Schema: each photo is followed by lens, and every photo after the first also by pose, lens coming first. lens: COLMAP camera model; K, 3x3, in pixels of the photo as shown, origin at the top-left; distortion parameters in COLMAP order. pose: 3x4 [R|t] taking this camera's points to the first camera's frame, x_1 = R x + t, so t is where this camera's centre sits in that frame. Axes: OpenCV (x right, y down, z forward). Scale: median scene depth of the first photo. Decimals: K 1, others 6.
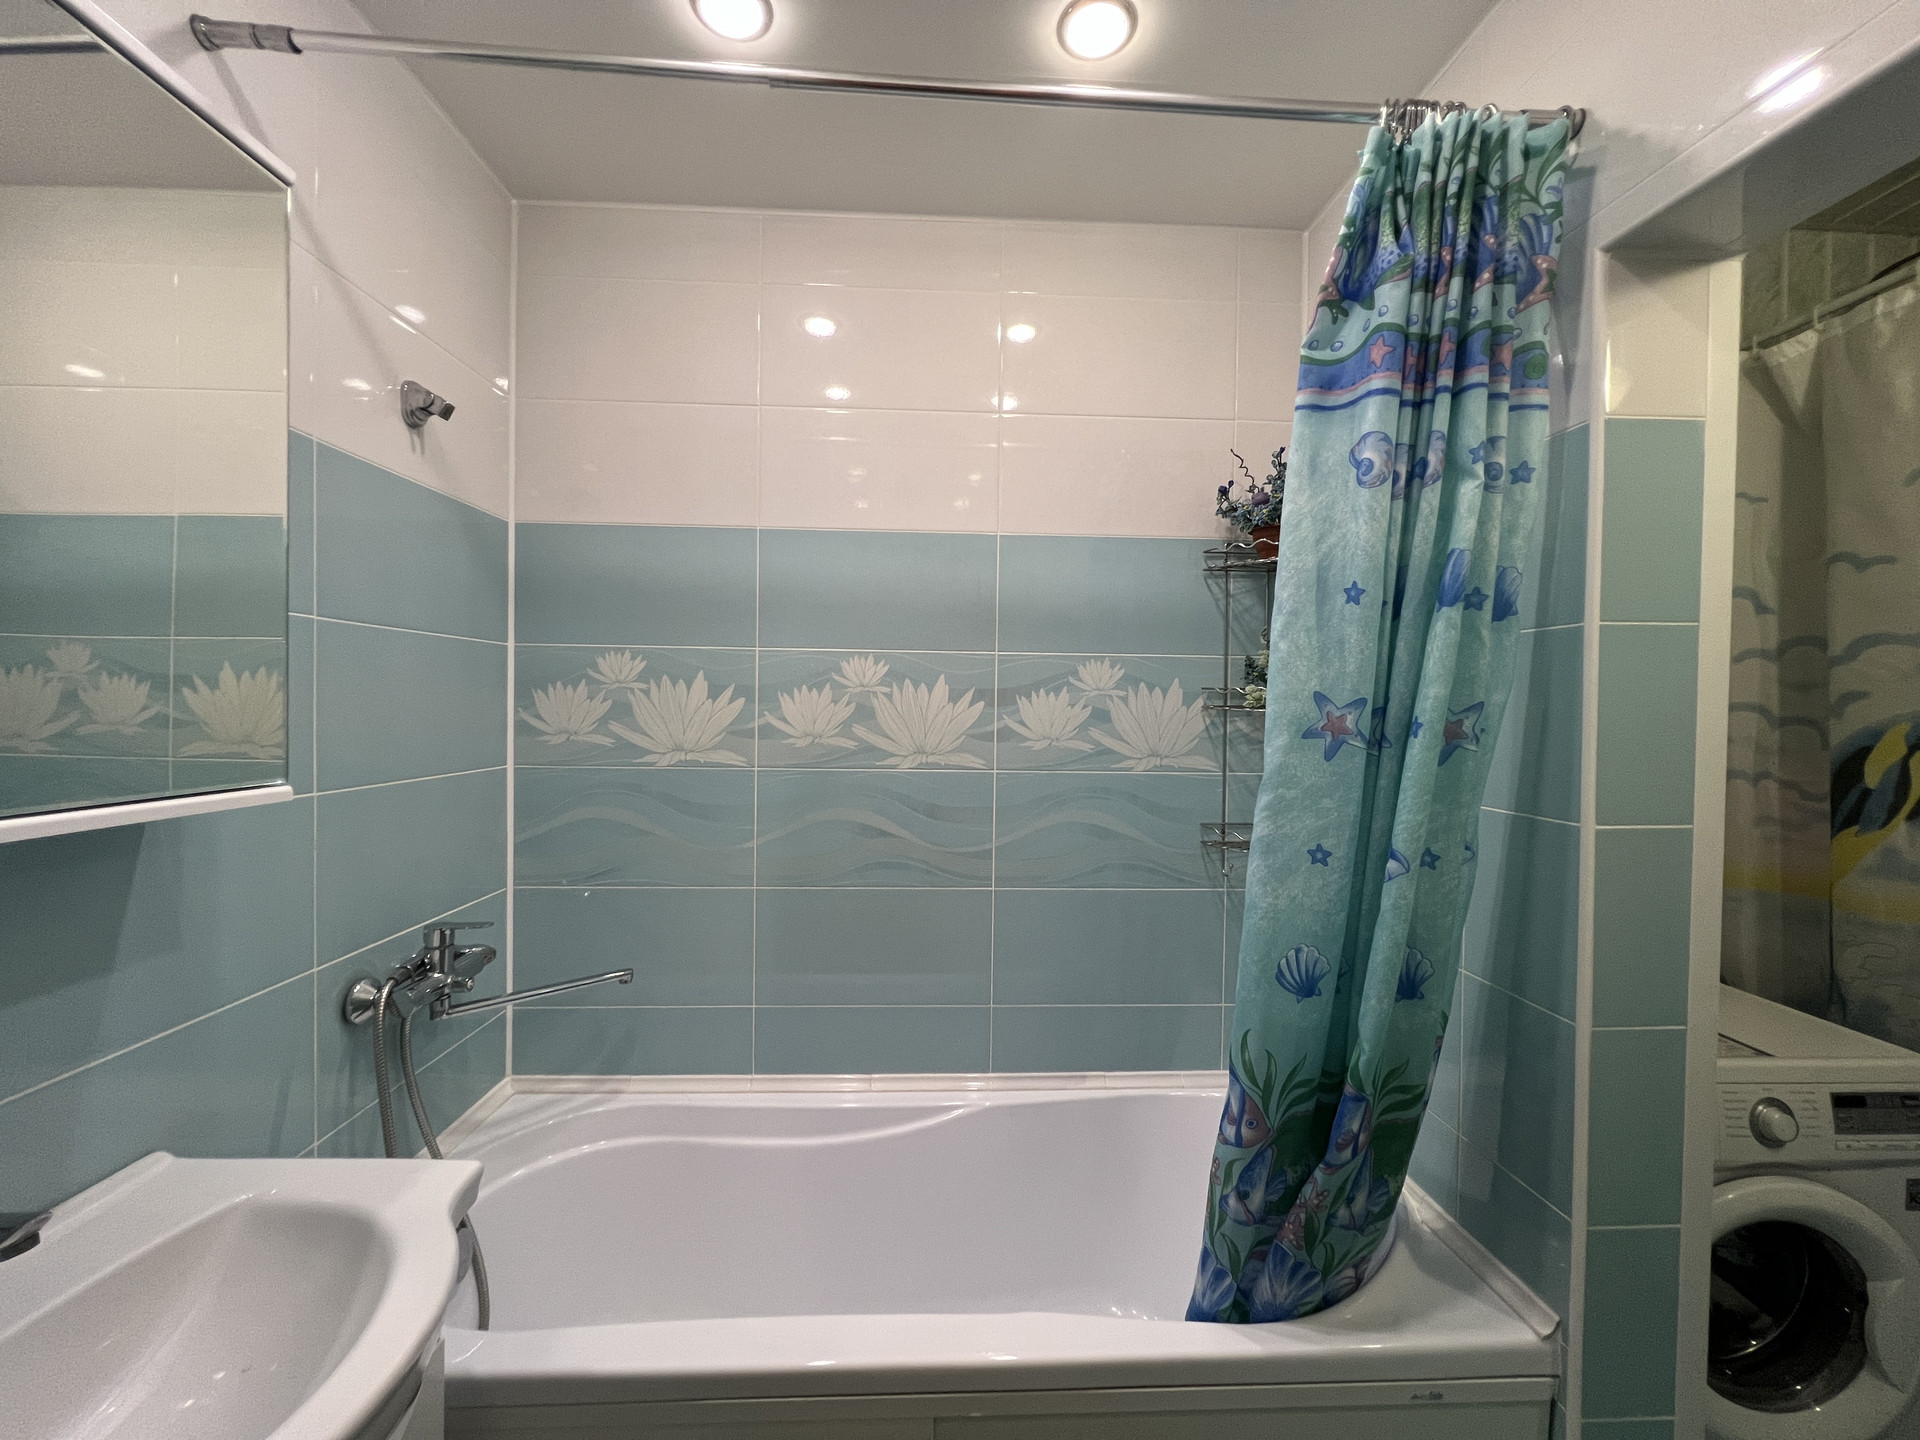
lens RADIAL K [[766.1, 0, 963.0], [0, 766.1, 718.6], [0, 0, 1]] dist [-0.003080, -0.000437]
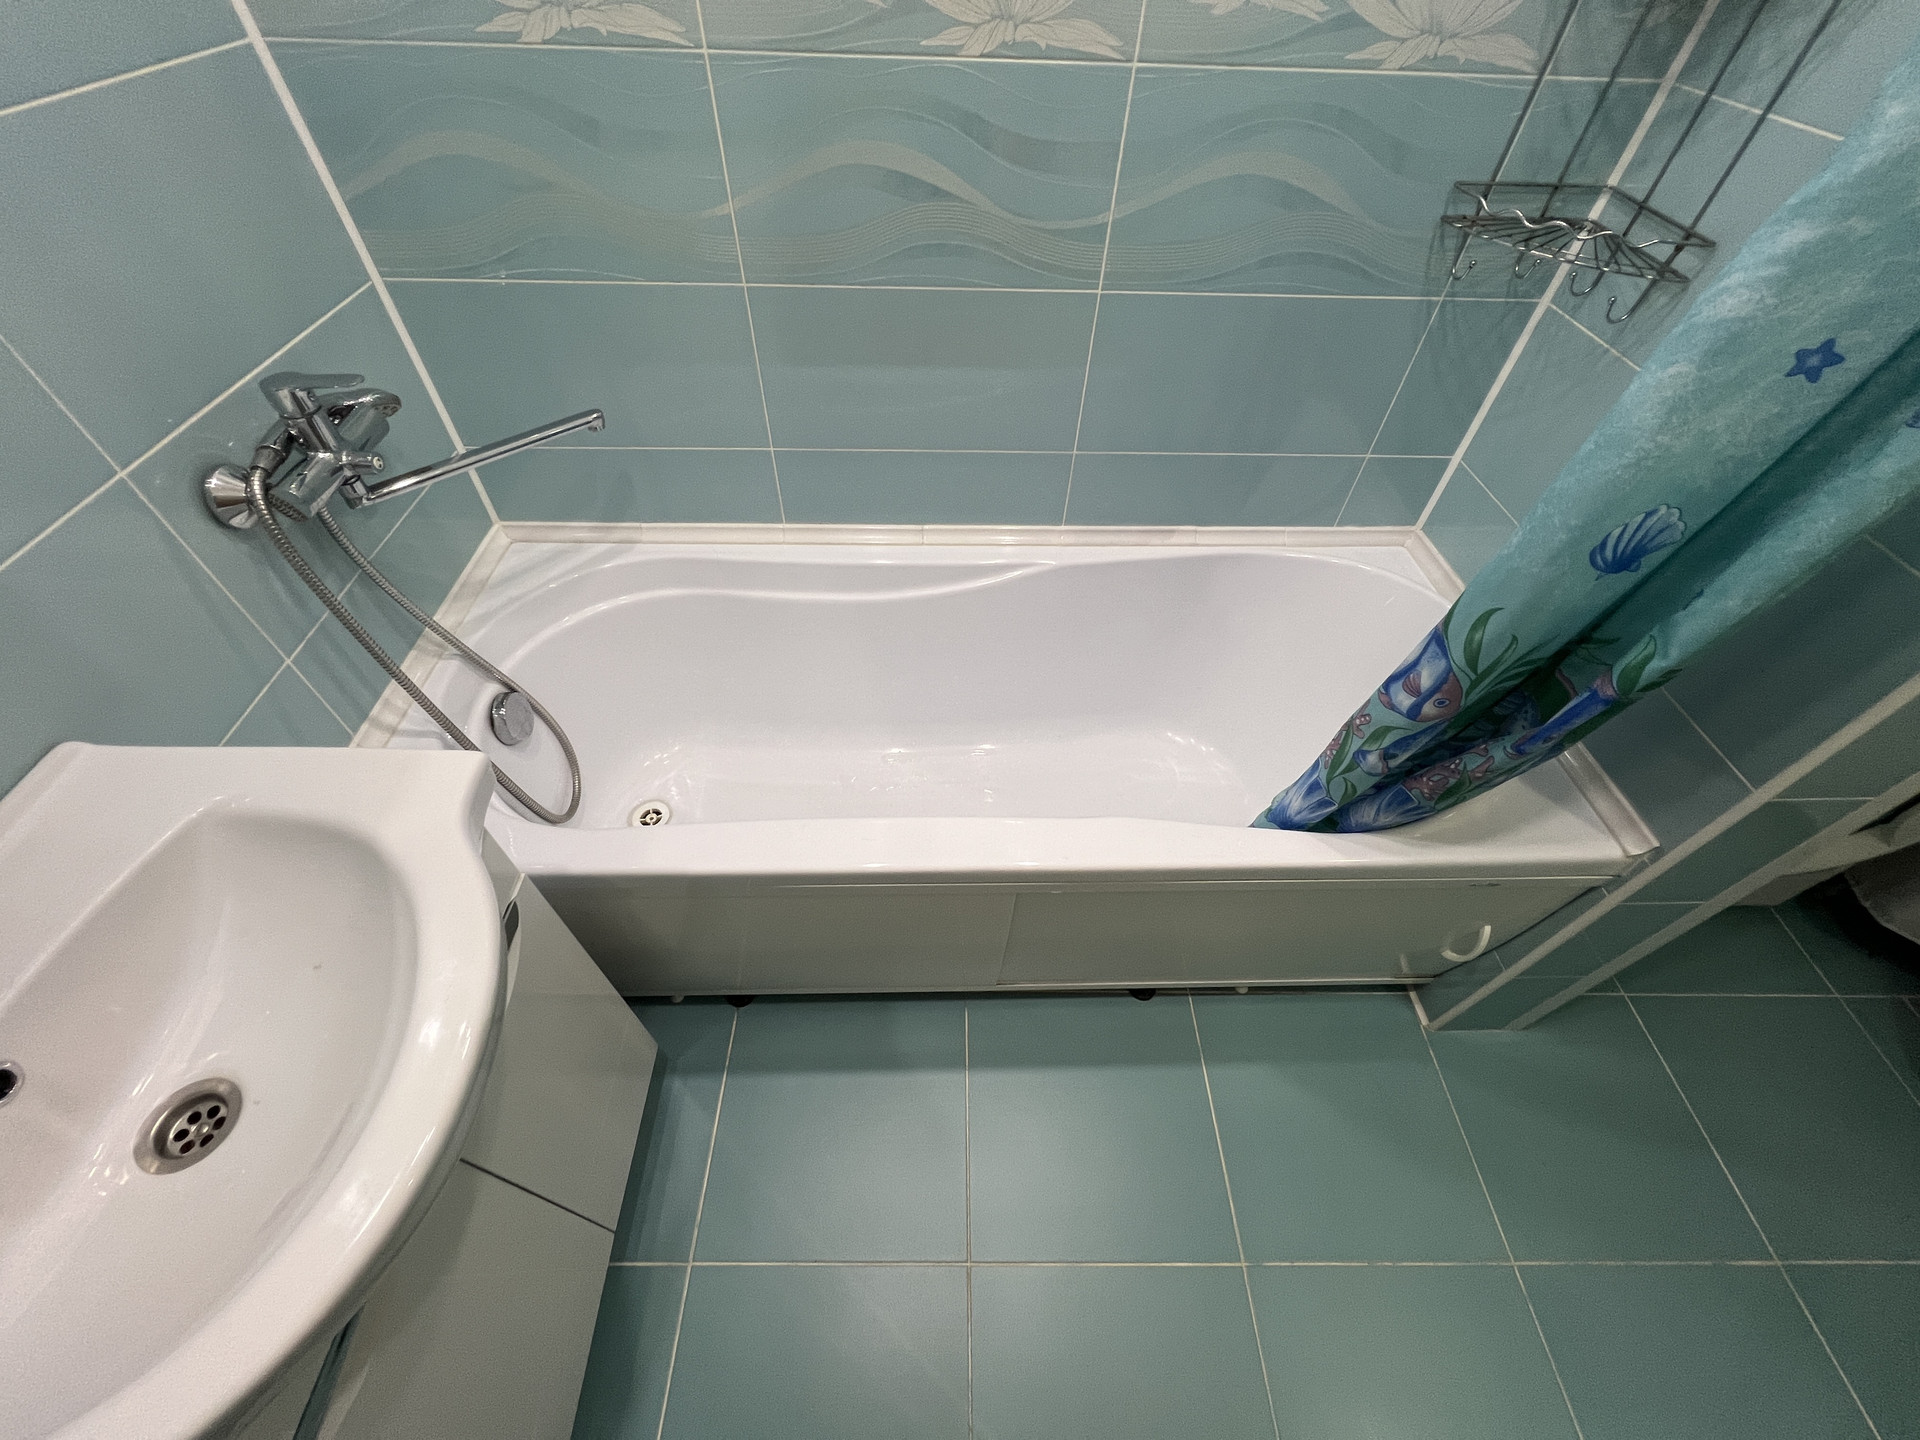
lens RADIAL K [[766.1, 0, 959.1], [0, 766.1, 717.8], [0, 0, 1]] dist [-0.003080, -0.000437]
pose [[0.999647, 0.026236, -0.004106, -0.074963], [-0.014512, 0.669188, 0.742952, -0.024899], [0.022240, -0.742630, 0.669332, 0.288344]]
